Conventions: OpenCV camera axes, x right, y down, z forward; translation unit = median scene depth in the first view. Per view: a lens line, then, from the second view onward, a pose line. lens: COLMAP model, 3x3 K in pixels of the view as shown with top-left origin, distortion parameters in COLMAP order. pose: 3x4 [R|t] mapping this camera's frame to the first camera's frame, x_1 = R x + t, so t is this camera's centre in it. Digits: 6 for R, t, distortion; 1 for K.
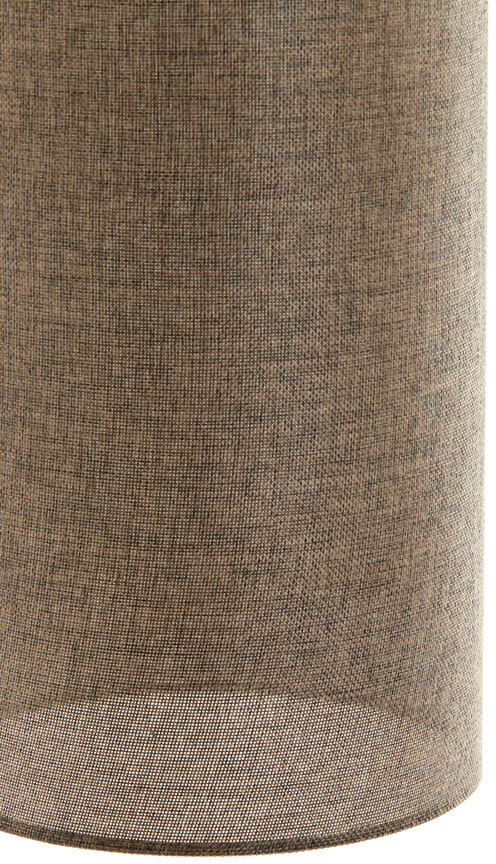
lens RADIAL K [[4431.5, 0, 248.1], [0, 4431.5, 431.6], [0, 0, 1]] dist [-0.323475, 0.000000]
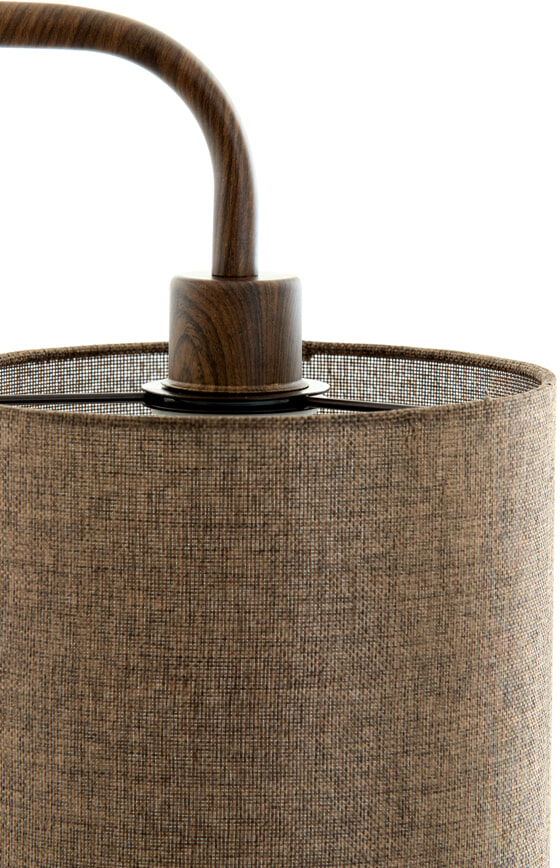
lens RADIAL K [[3894.6, 0, 278.9], [0, 3894.6, 434.8], [0, 0, 1]] dist [-0.216438, 0.000000]
pose [[0.999977, 0.006730, 0.000143, -0.002674], [-0.006692, 0.996158, -0.087317, -0.034436], [-0.000731, 0.087314, 0.996181, 0.204854]]
